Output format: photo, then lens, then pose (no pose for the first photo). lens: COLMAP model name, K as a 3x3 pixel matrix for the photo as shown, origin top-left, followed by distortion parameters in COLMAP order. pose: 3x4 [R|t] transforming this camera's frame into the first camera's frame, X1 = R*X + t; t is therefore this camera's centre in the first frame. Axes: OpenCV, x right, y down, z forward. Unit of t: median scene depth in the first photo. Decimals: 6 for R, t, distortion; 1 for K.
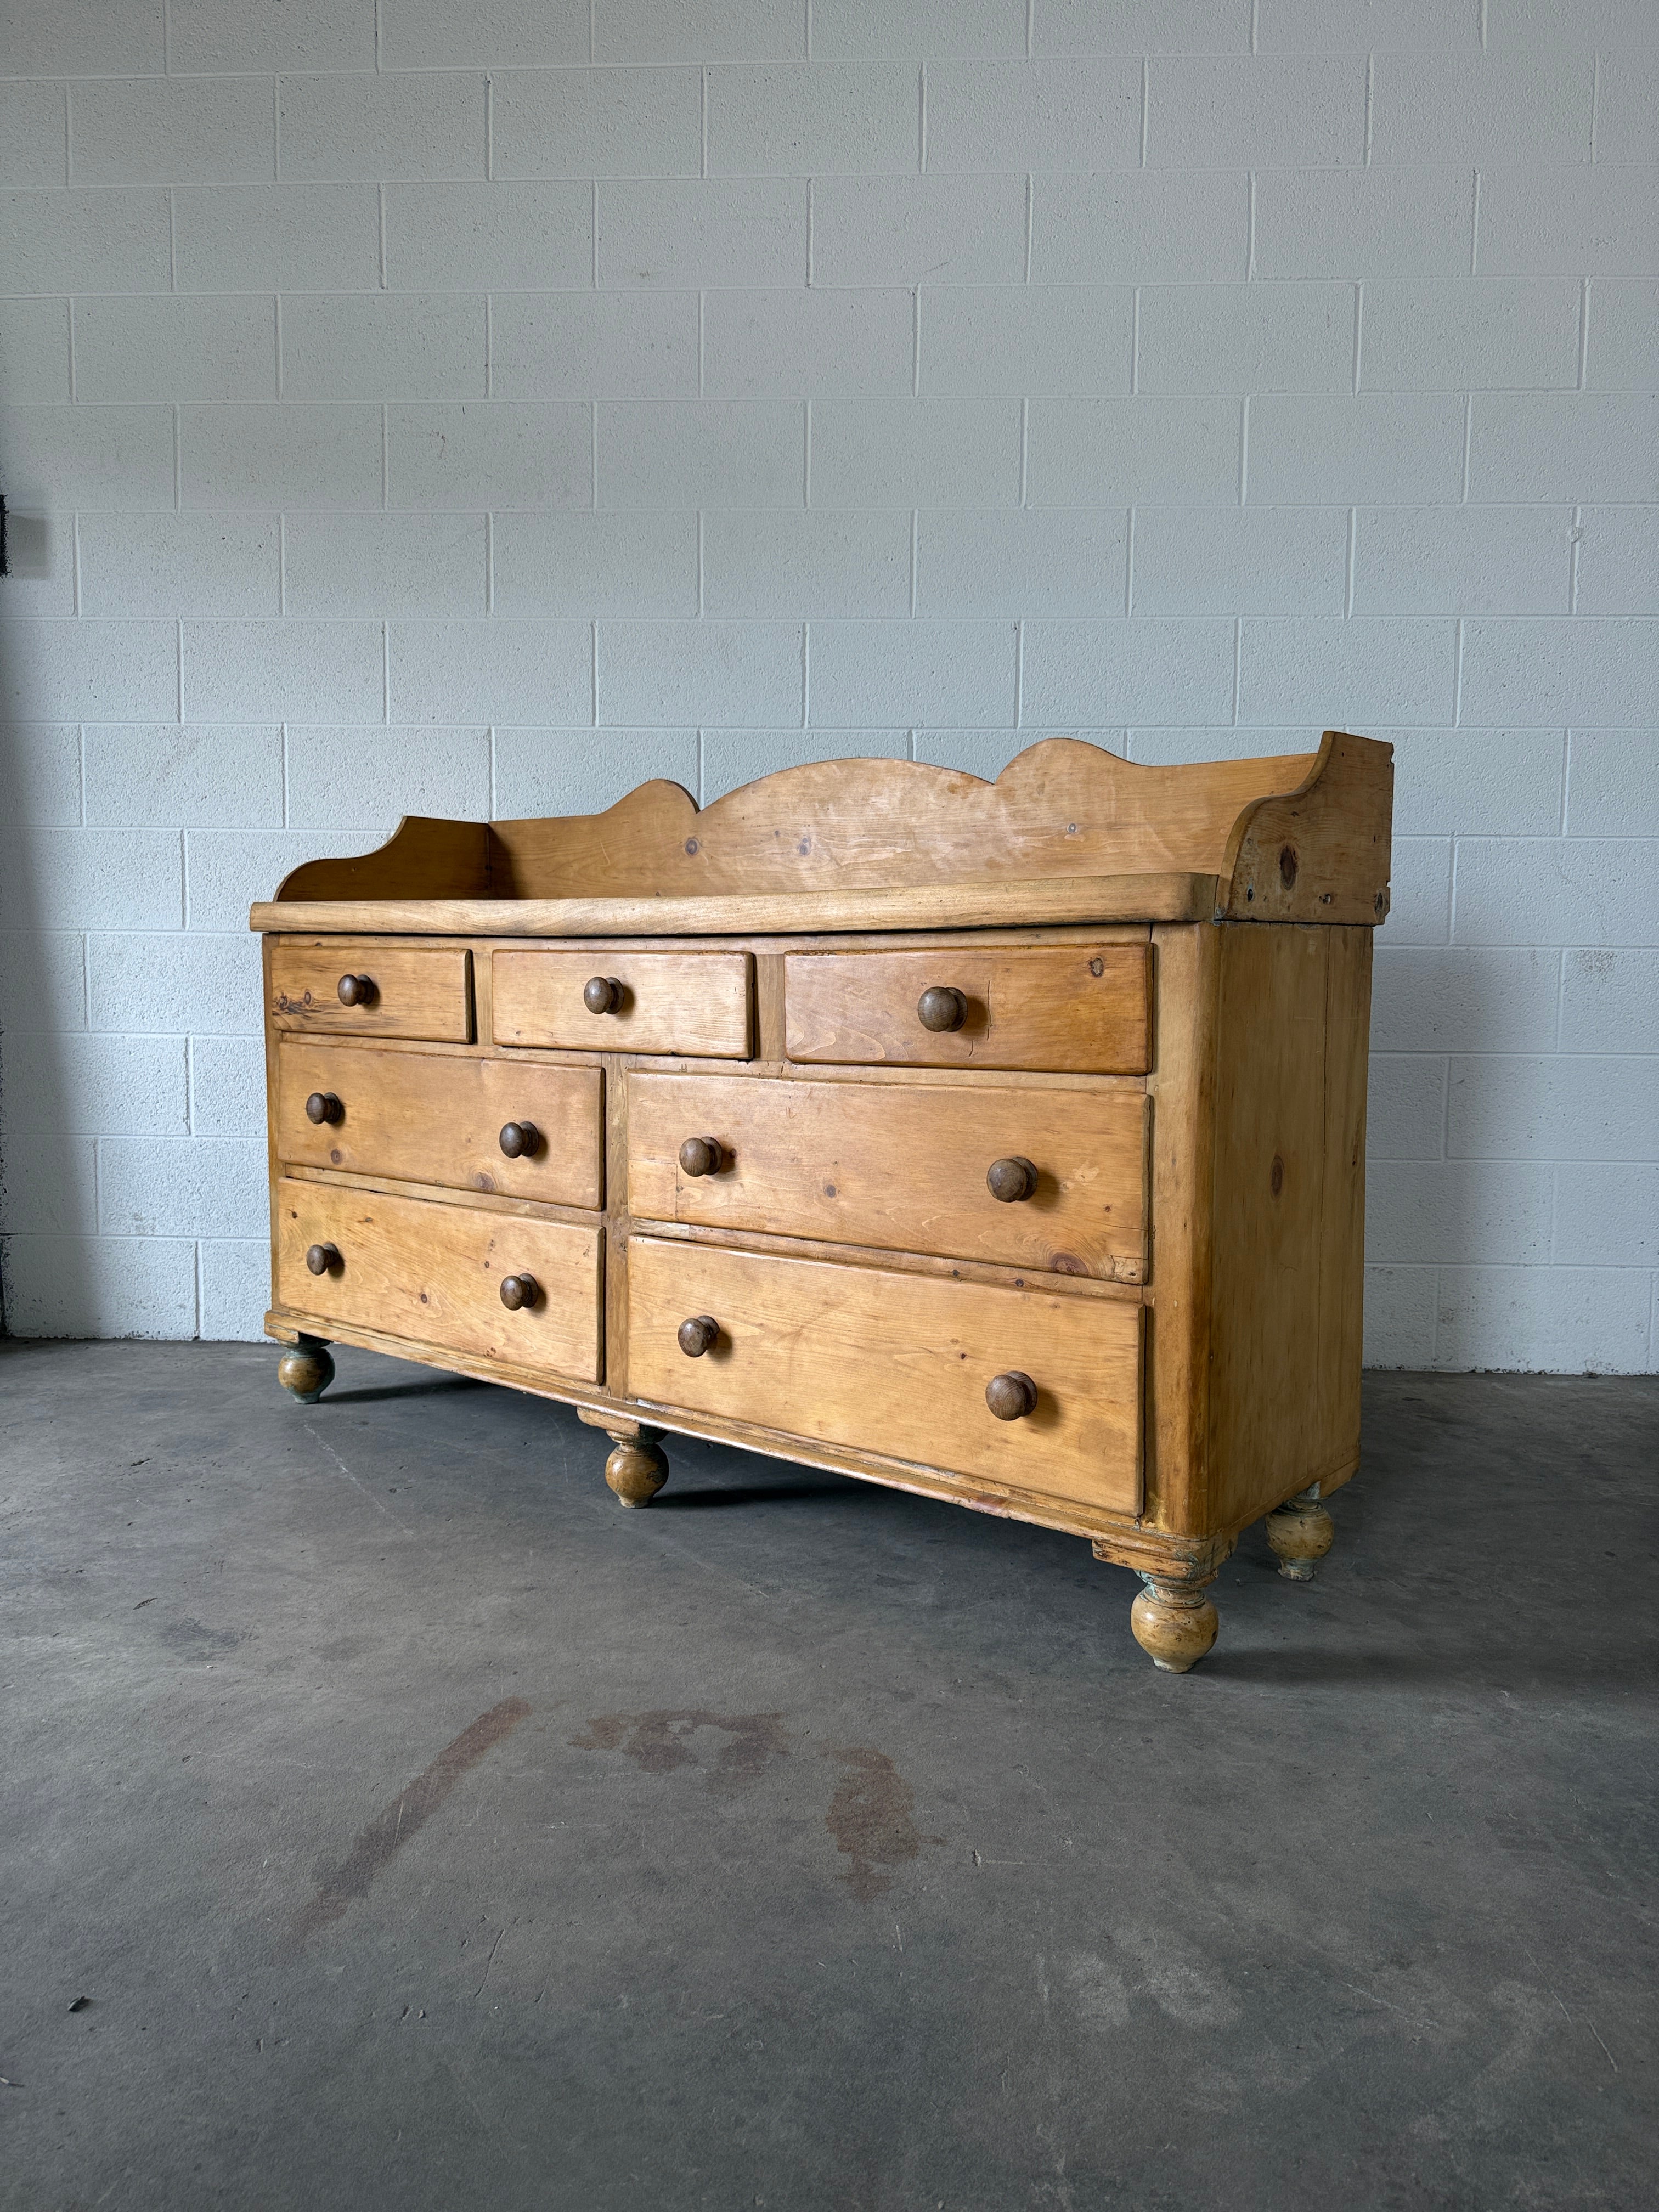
lens RADIAL K [[1578.6, 0, 835.0], [0, 1578.6, 1112.6], [0, 0, 1]] dist [0.022047, -0.031229]
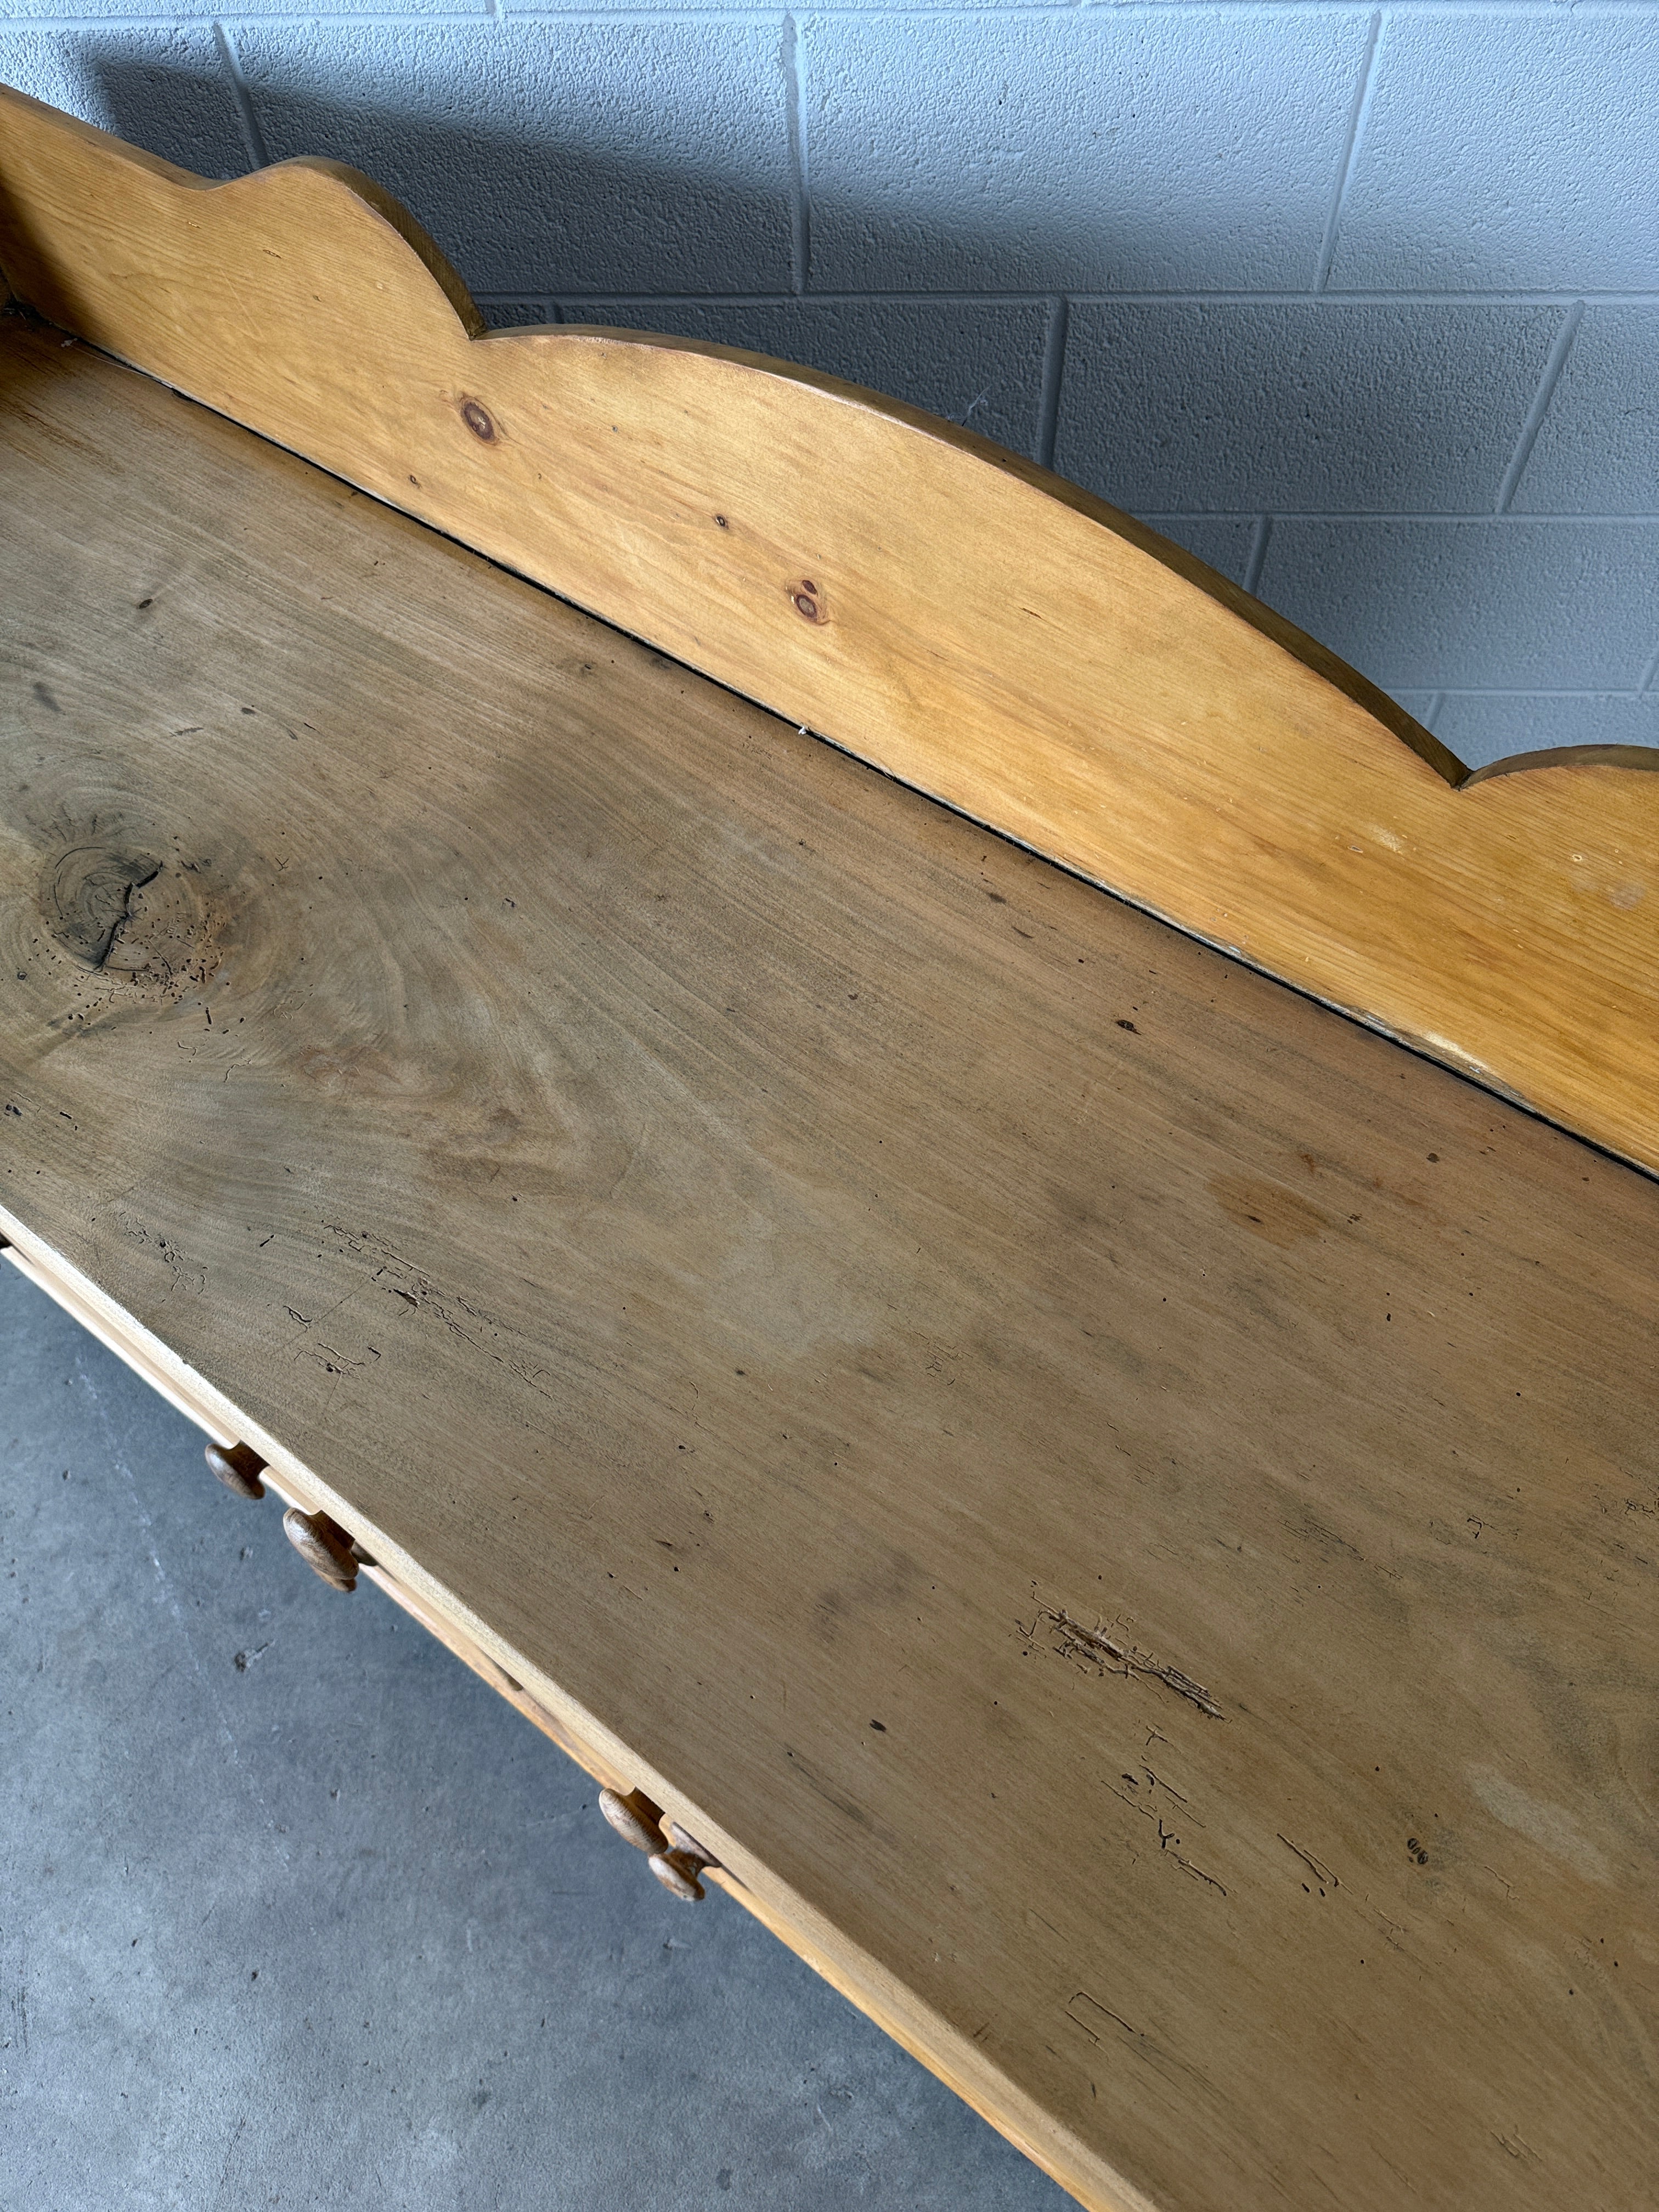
lens RADIAL K [[1578.6, 0, 844.9], [0, 1578.6, 1112.3], [0, 0, 1]] dist [0.022047, -0.031229]
pose [[0.999356, -0.030862, -0.018325, -0.010304], [0.033225, 0.602285, 0.797590, -0.472482], [-0.013578, -0.797685, 0.602922, 0.888596]]
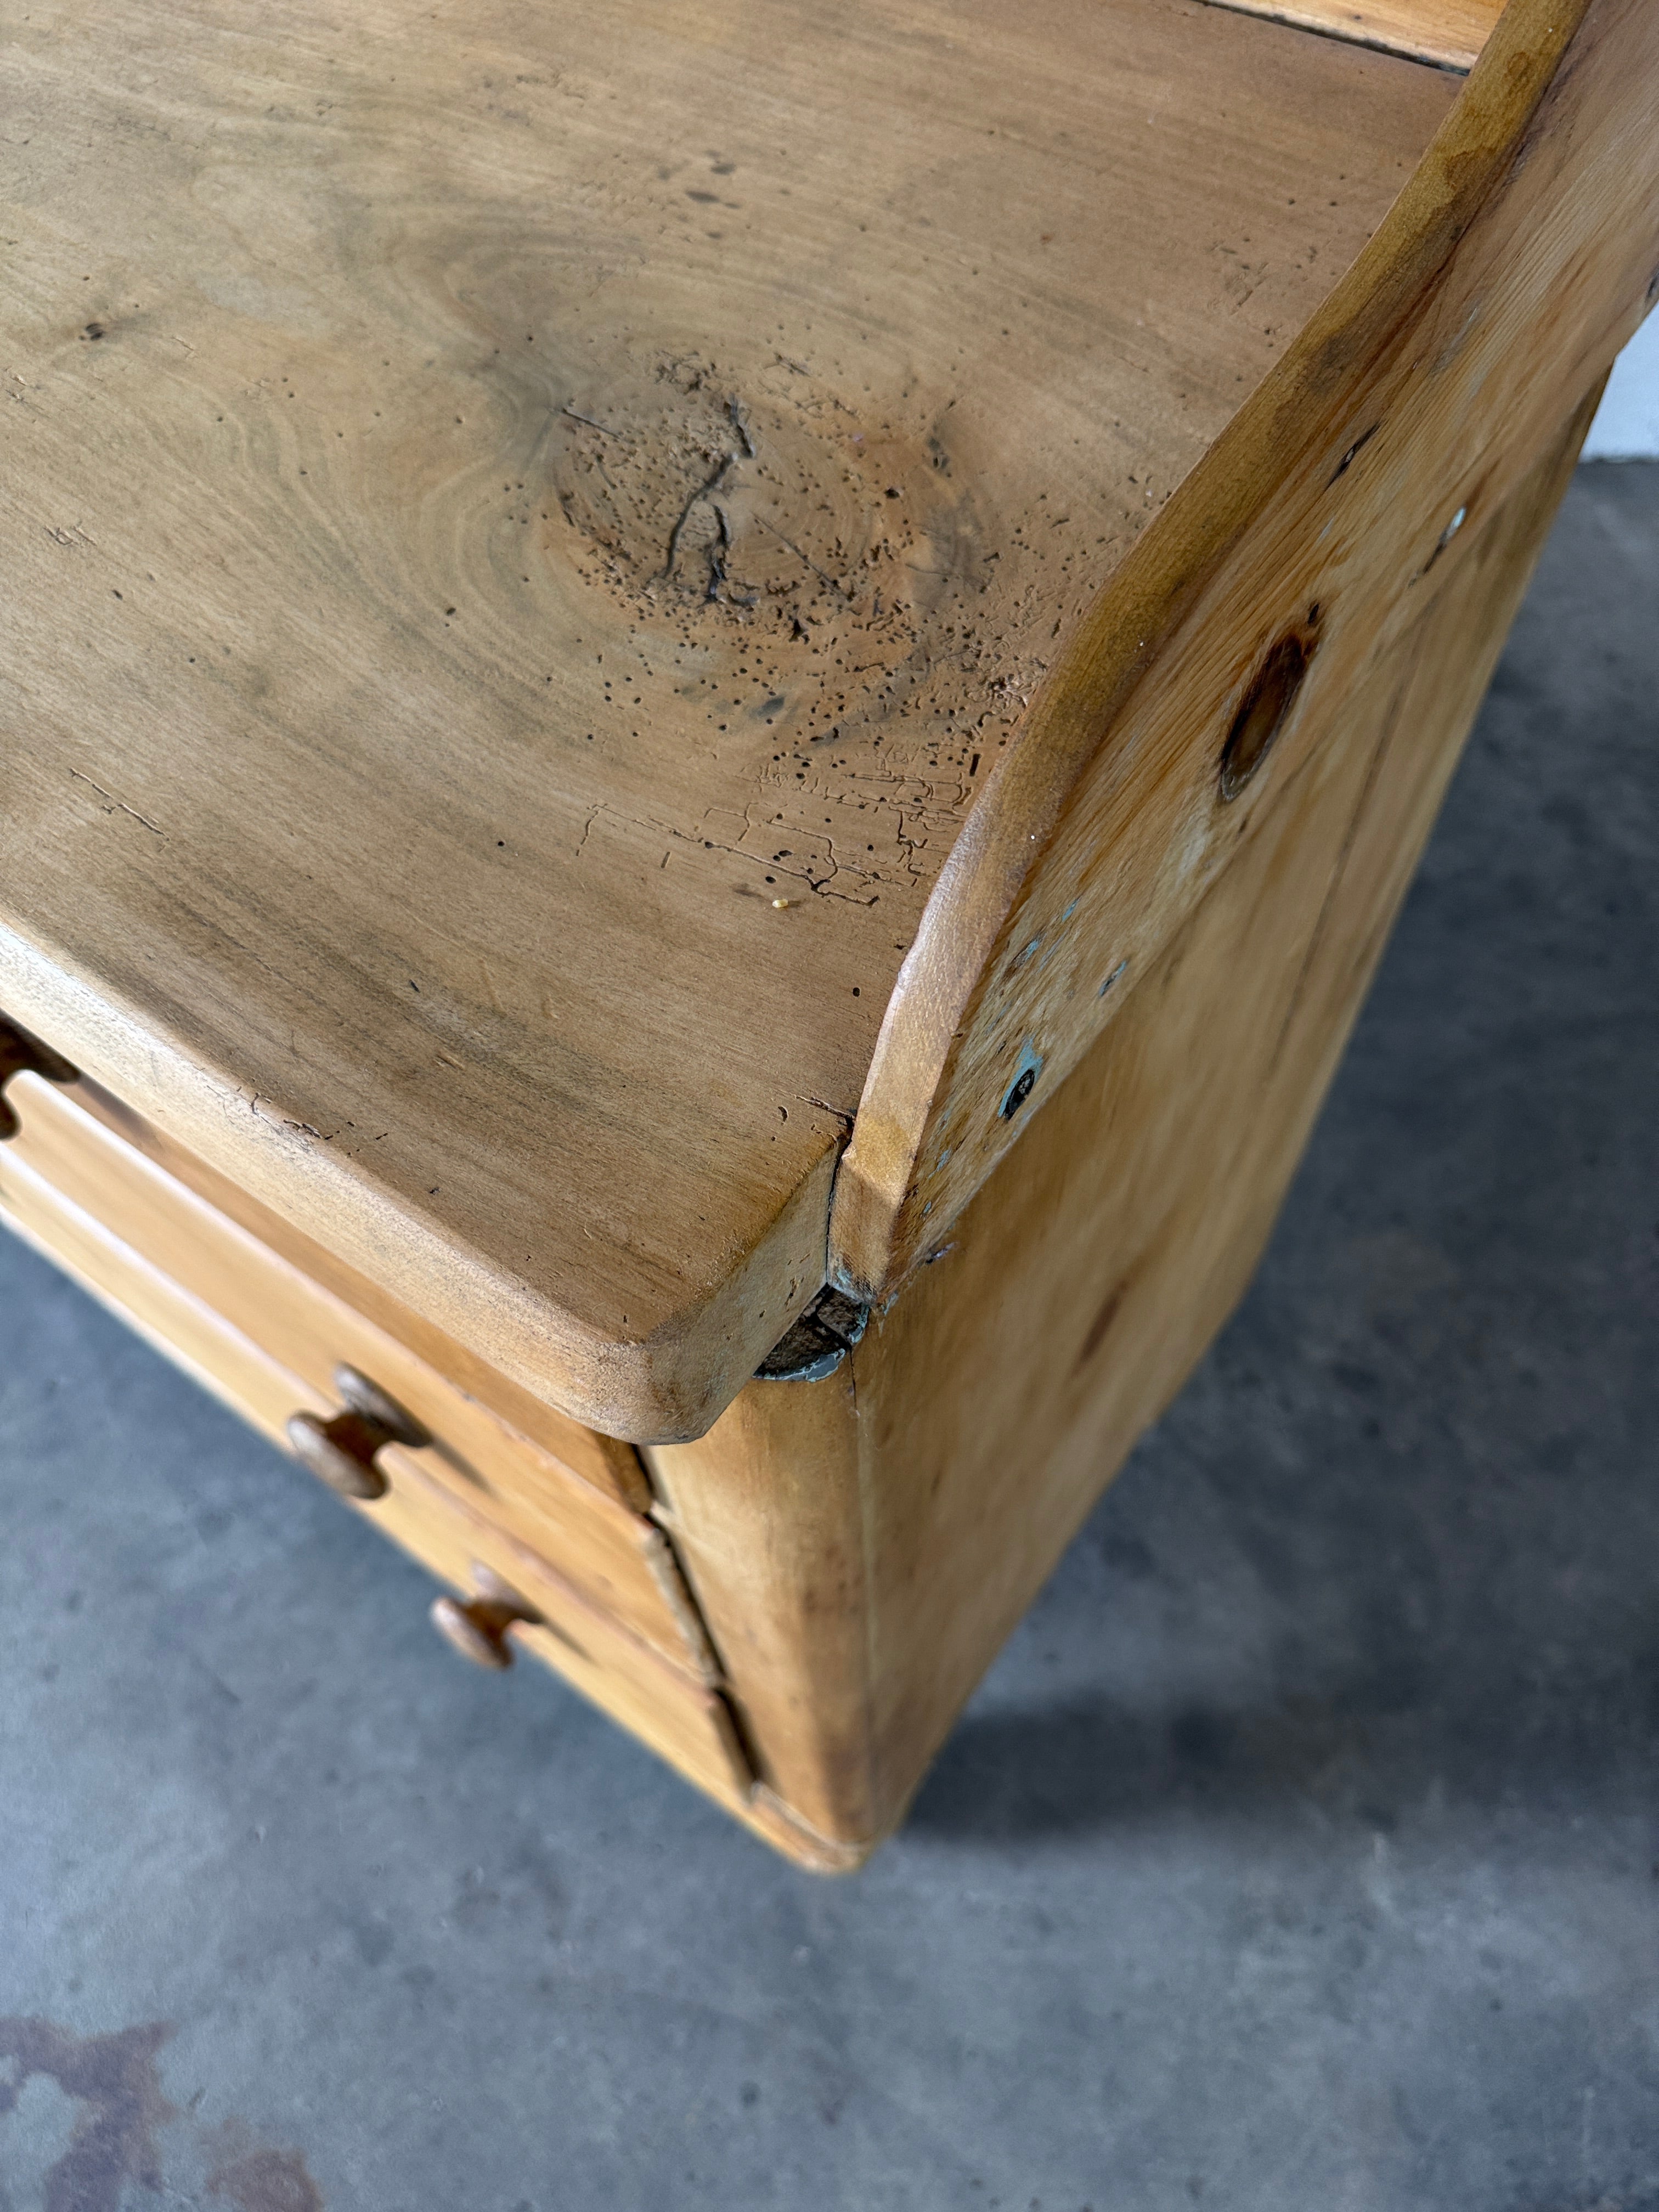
lens RADIAL K [[1578.6, 0, 836.1], [0, 1578.6, 1140.7], [0, 0, 1]] dist [0.022047, -0.031229]
pose [[0.998563, -0.052134, -0.012406, 0.198912], [0.041141, 0.597422, 0.800871, -0.239457], [-0.034341, -0.800231, 0.598708, 0.718860]]
